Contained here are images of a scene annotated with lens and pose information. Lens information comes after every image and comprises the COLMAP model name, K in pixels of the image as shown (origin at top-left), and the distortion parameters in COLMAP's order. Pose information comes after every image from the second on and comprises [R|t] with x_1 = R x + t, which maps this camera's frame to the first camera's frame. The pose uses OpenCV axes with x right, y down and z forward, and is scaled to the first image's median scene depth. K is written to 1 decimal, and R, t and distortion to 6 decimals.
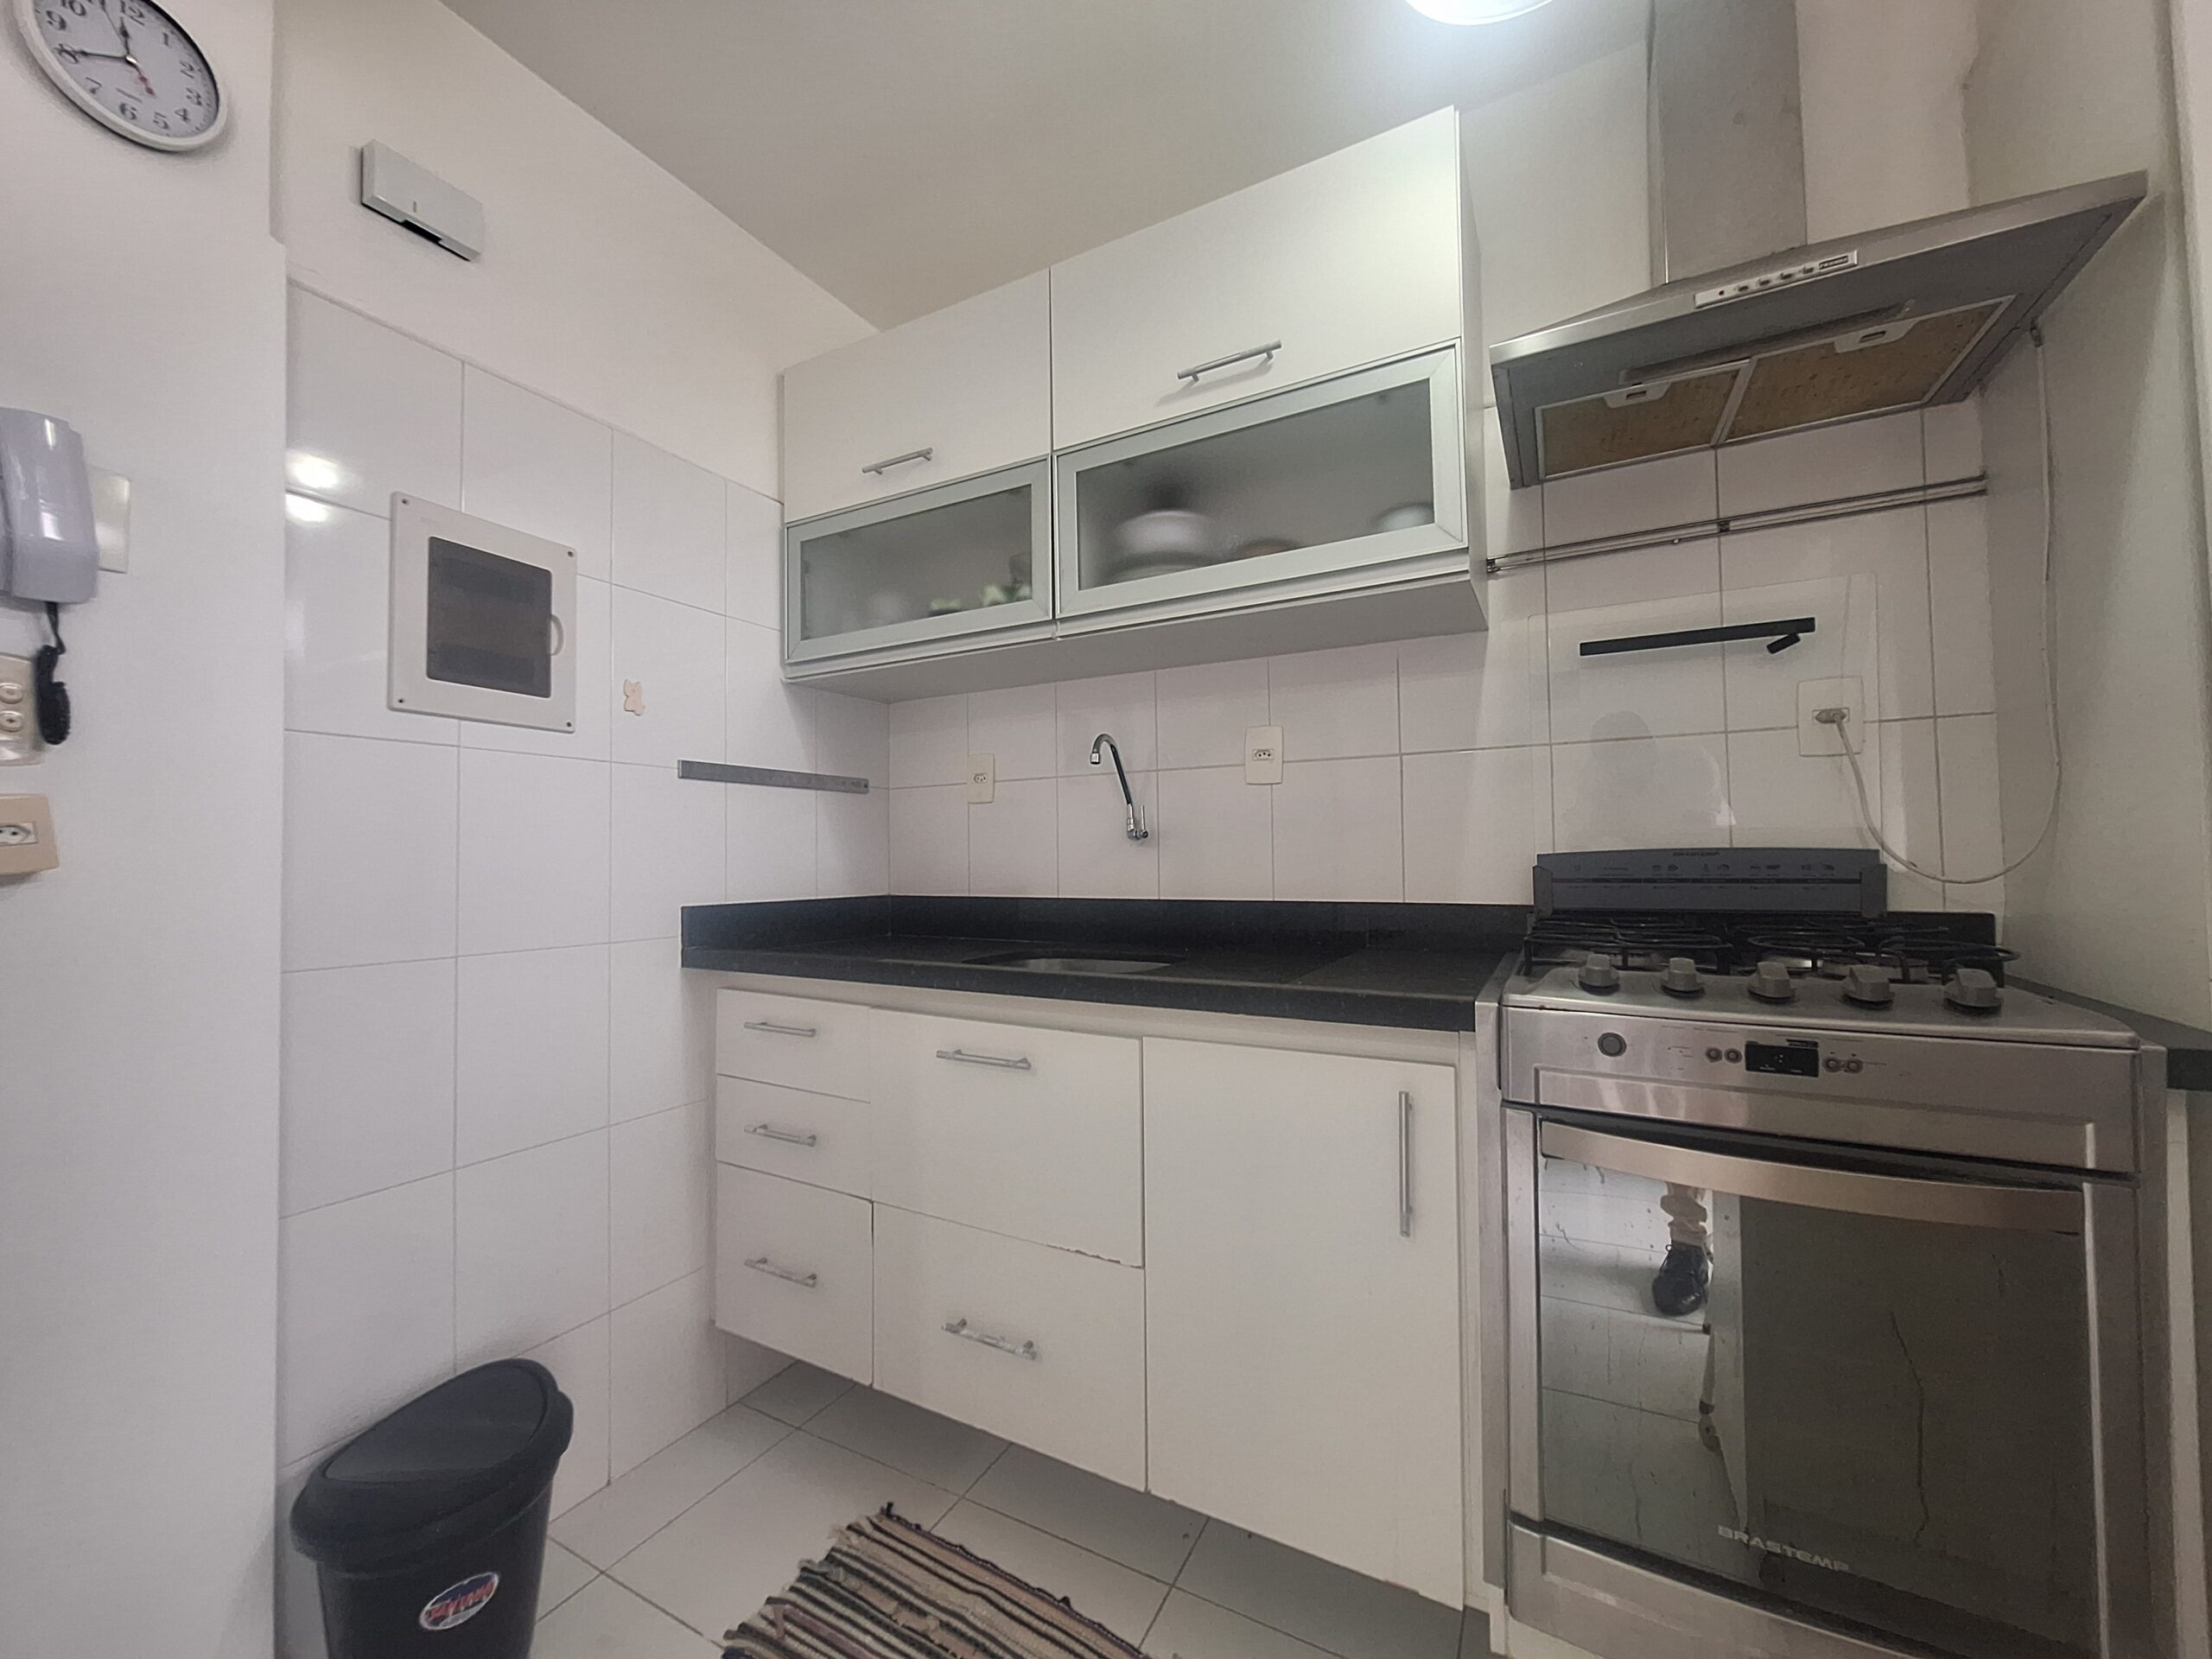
lens RADIAL K [[879.2, 0, 1089.9], [0, 879.2, 830.5], [0, 0, 1]] dist [-0.002821, 0.000937]
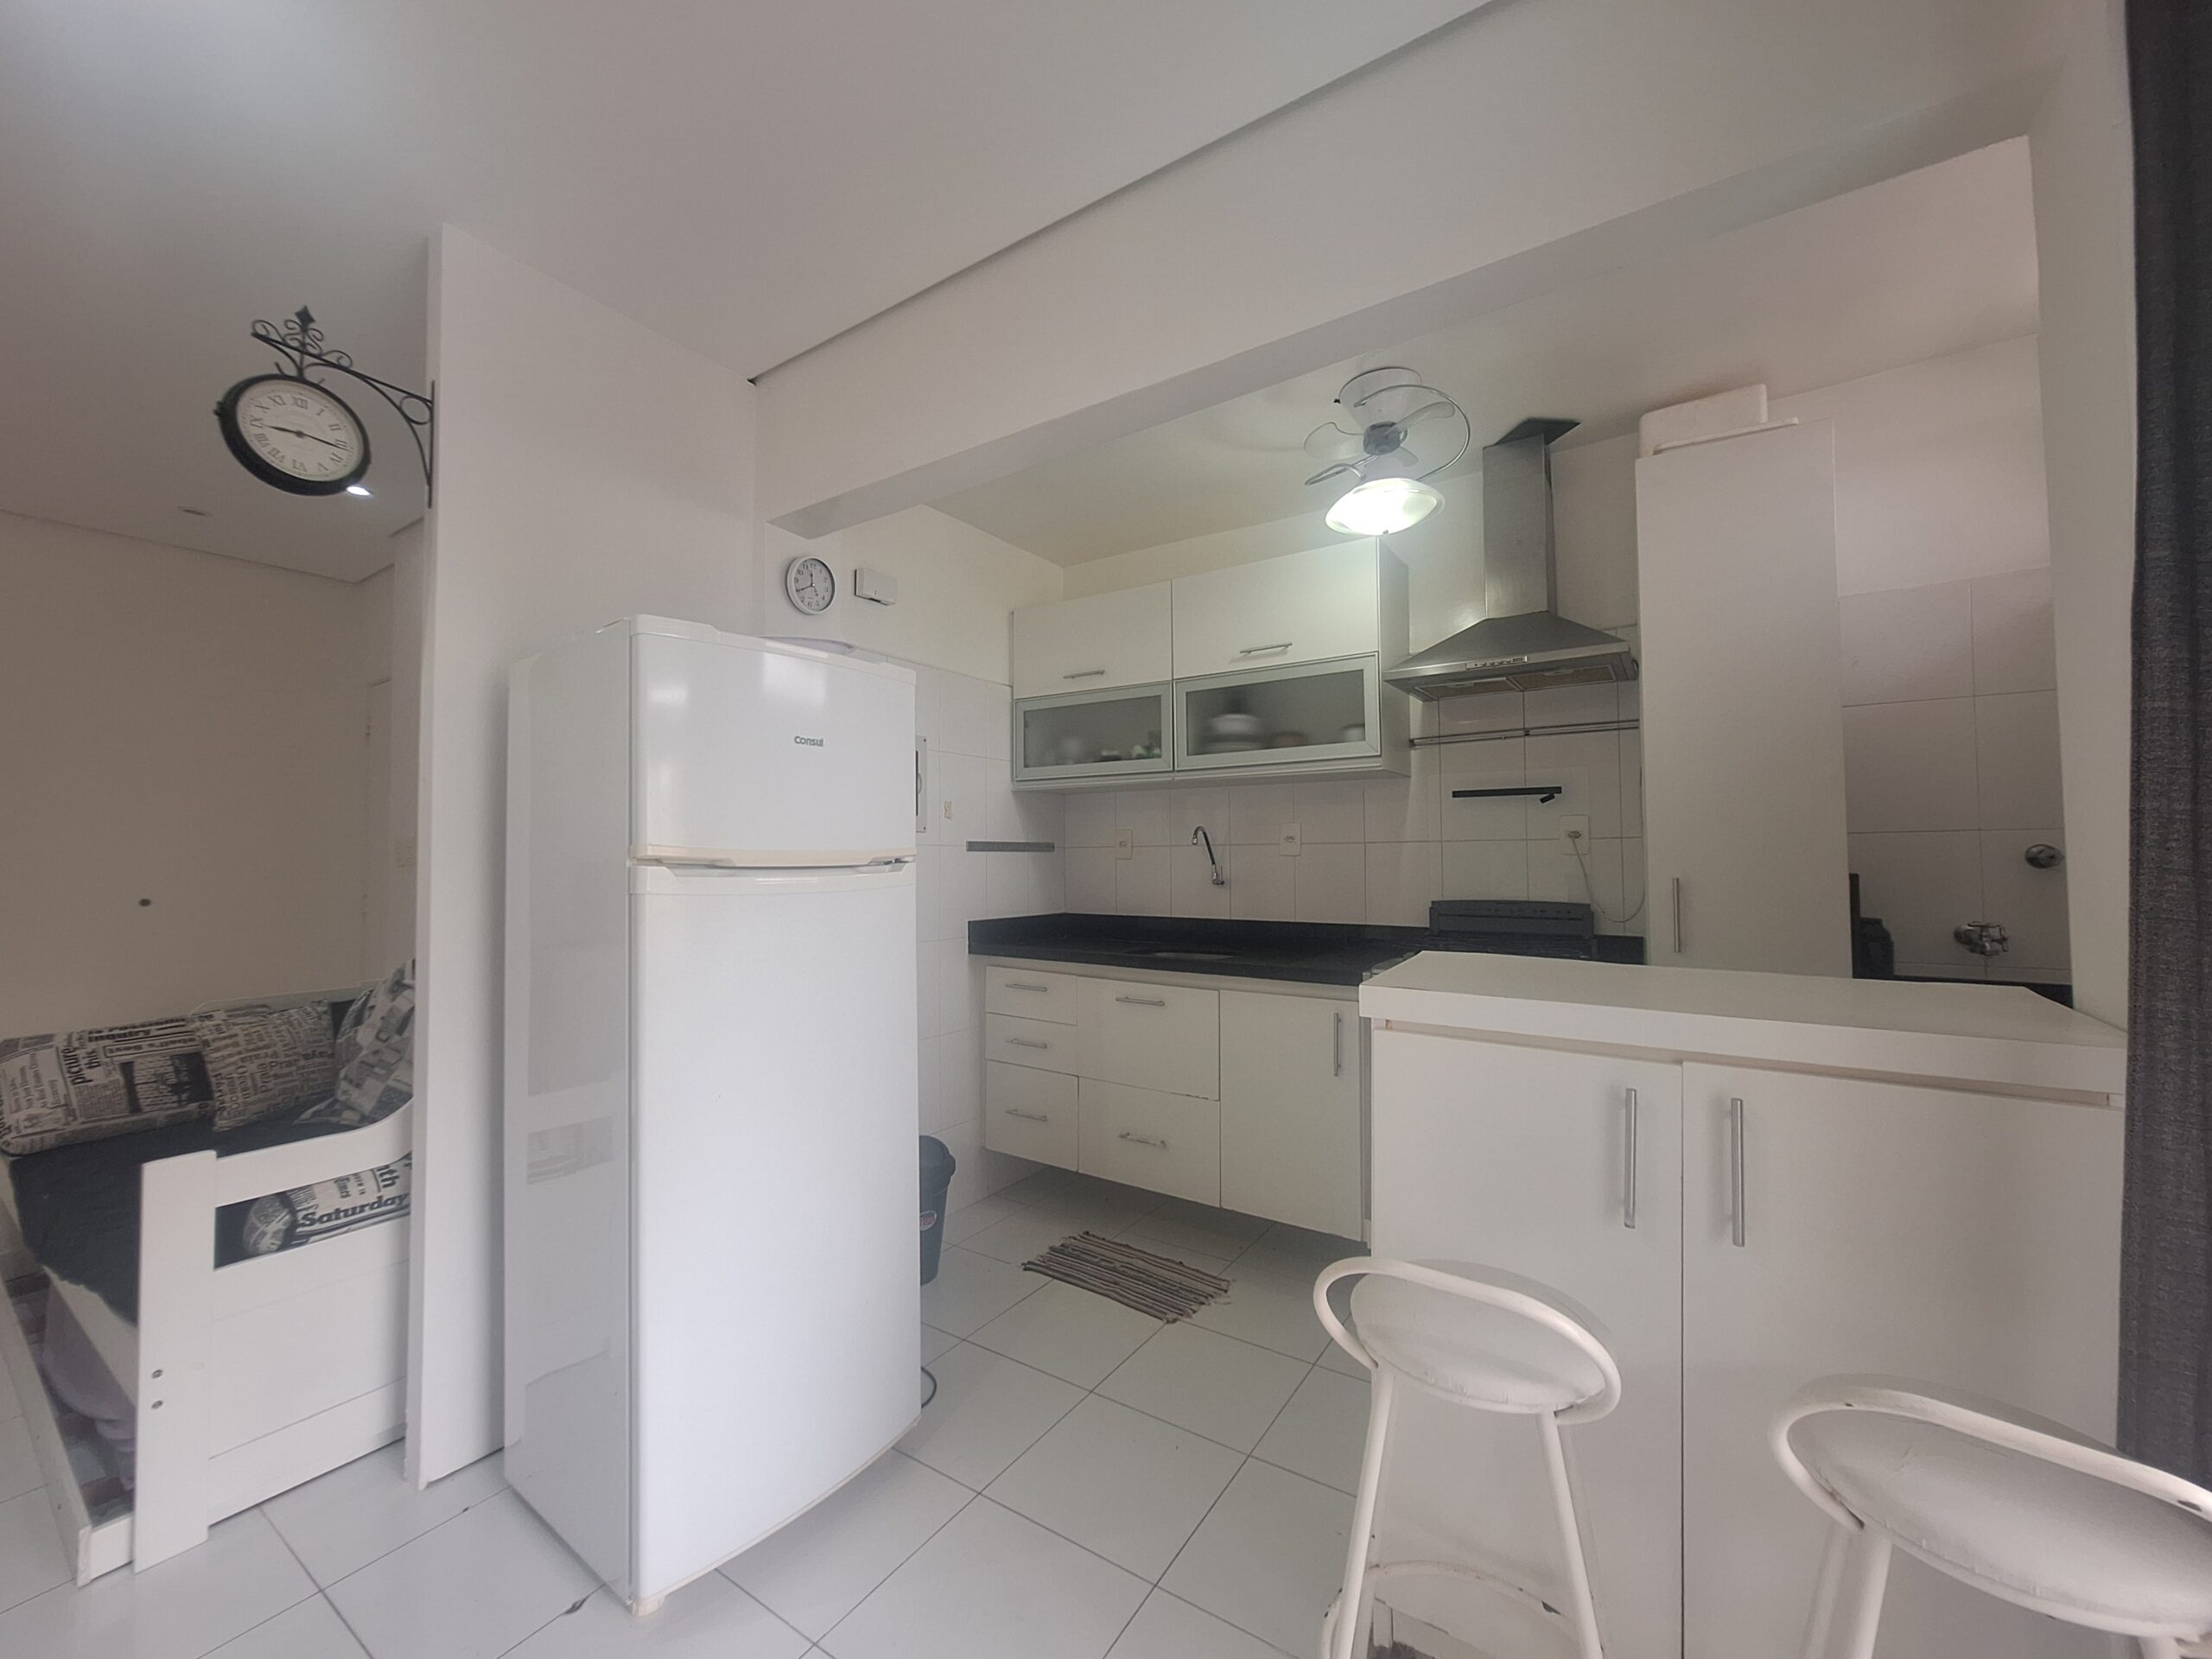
lens RADIAL K [[879.2, 0, 1101.7], [0, 879.2, 835.4], [0, 0, 1]] dist [-0.002821, 0.000937]
pose [[0.996870, 0.005302, -0.078881, -0.044168], [-0.004793, 0.999966, 0.006641, -0.112395], [0.078914, -0.006242, 0.996862, -0.858522]]
